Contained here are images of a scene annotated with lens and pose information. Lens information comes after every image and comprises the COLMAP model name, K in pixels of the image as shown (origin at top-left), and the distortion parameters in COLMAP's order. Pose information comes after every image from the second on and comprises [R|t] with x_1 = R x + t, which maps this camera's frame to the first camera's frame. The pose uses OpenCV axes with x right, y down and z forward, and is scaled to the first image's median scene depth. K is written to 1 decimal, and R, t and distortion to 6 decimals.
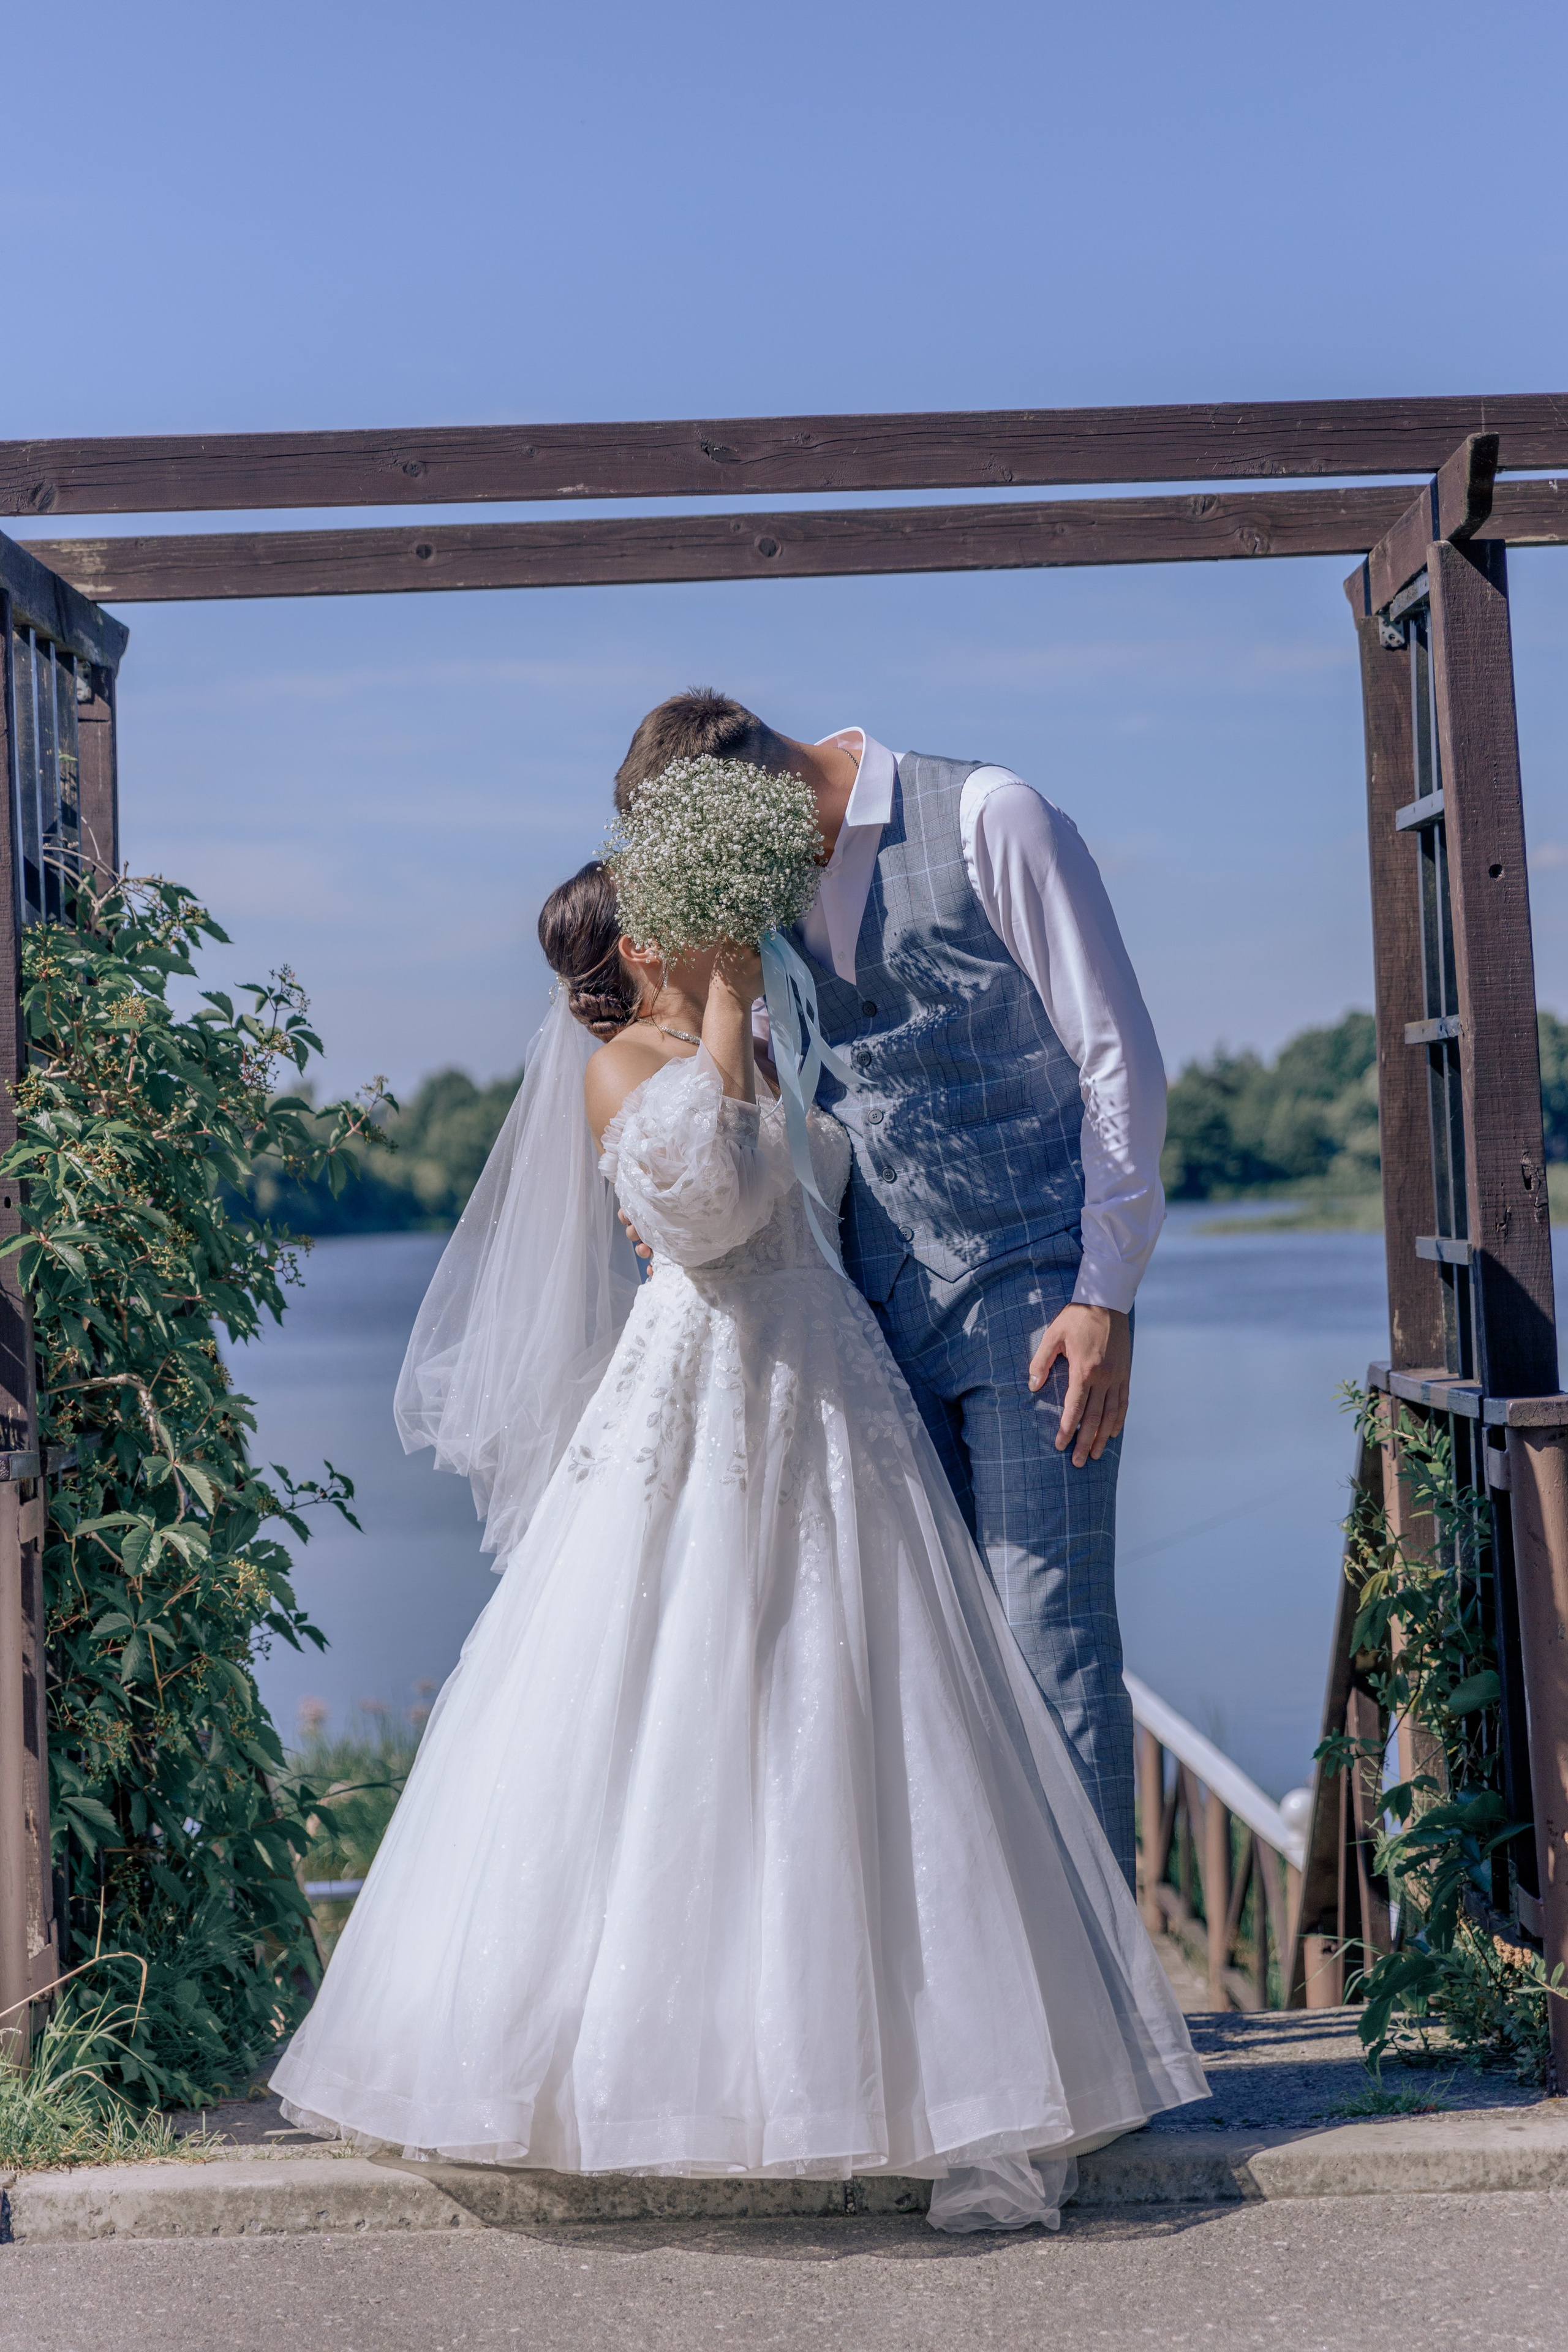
lens RADIAL K [[4630.0, 0, 784.0], [0, 4630.0, 1176.0], [0, 0, 1]] dist [-0.012135, 0.237119]
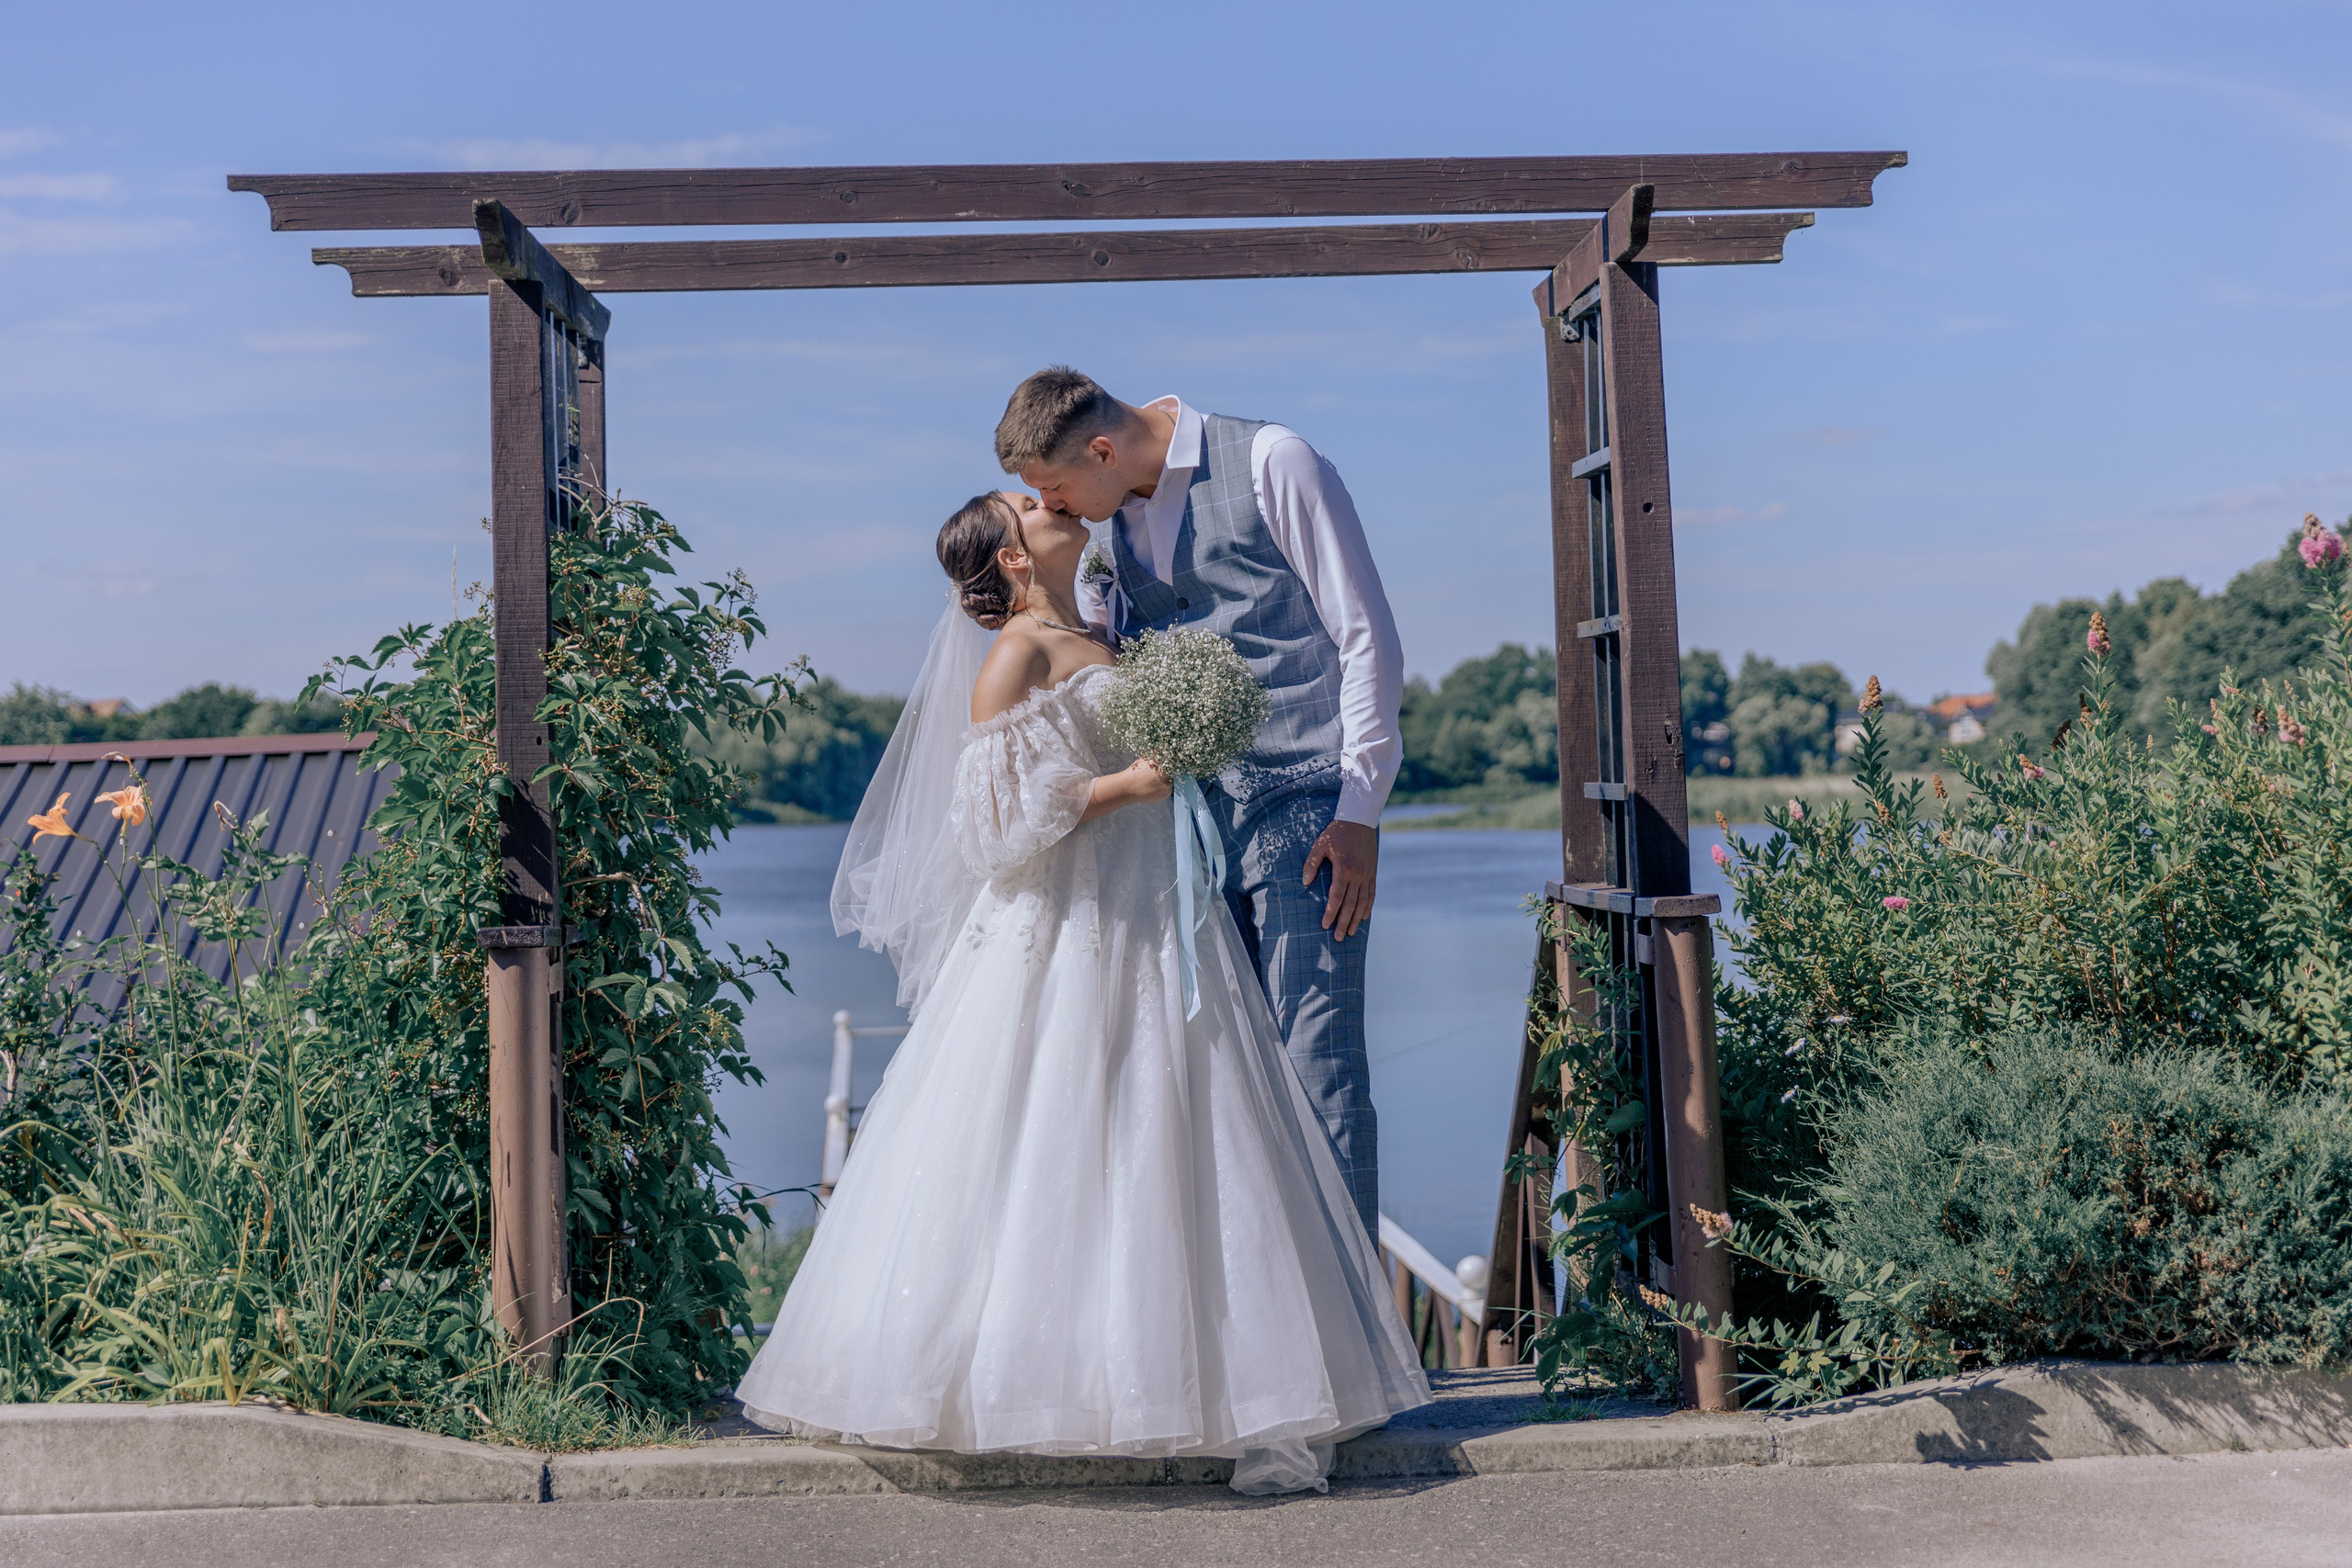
lens RADIAL K [[3945.4, 0, 1176.0], [0, 3945.4, 784.0], [0, 0, 1]] dist [0.012752, -0.001699]
pose [[0.999152, 0.010013, 0.039936, -0.028513], [-0.010011, 0.999950, -0.000240, 0.016180], [-0.039936, -0.000160, 0.999202, -0.142476]]
